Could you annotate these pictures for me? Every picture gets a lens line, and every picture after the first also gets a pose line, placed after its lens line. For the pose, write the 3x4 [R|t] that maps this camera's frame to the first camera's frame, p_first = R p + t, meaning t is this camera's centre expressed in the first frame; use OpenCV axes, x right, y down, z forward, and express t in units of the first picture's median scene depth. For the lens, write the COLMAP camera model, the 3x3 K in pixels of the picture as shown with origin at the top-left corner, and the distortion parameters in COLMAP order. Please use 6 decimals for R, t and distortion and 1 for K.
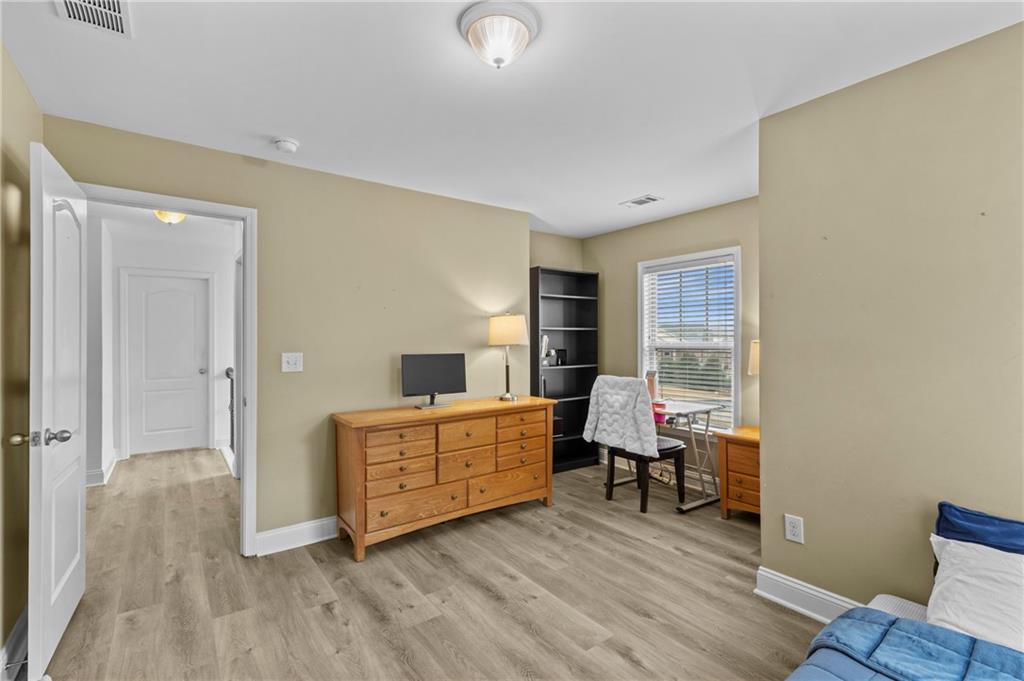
lens RADIAL K [[464.9, 0, 509.8], [0, 464.9, 326.1], [0, 0, 1]] dist [0.002440, 0.000403]
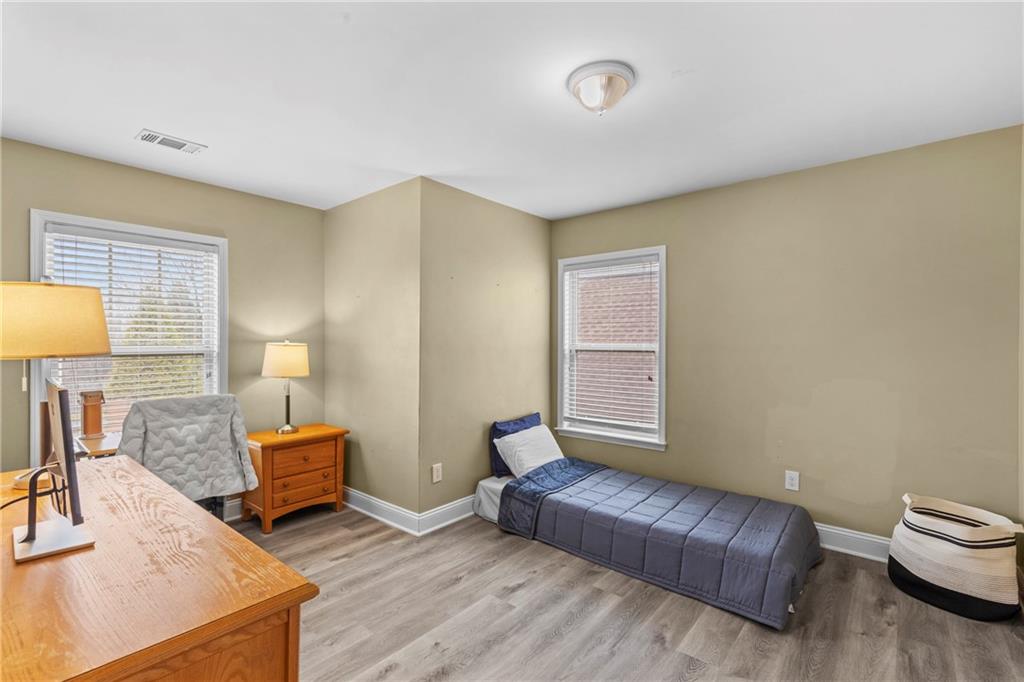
lens RADIAL K [[455.4, 0, 512.0], [0, 455.4, 341.0], [0, 0, 1]] dist [-0.000761, -0.000225]
pose [[-0.226723, 0.007827, 0.973928, -0.711399], [-0.024692, 0.999600, -0.013781, 0.035005], [-0.973646, -0.027172, -0.226439, 0.962723]]
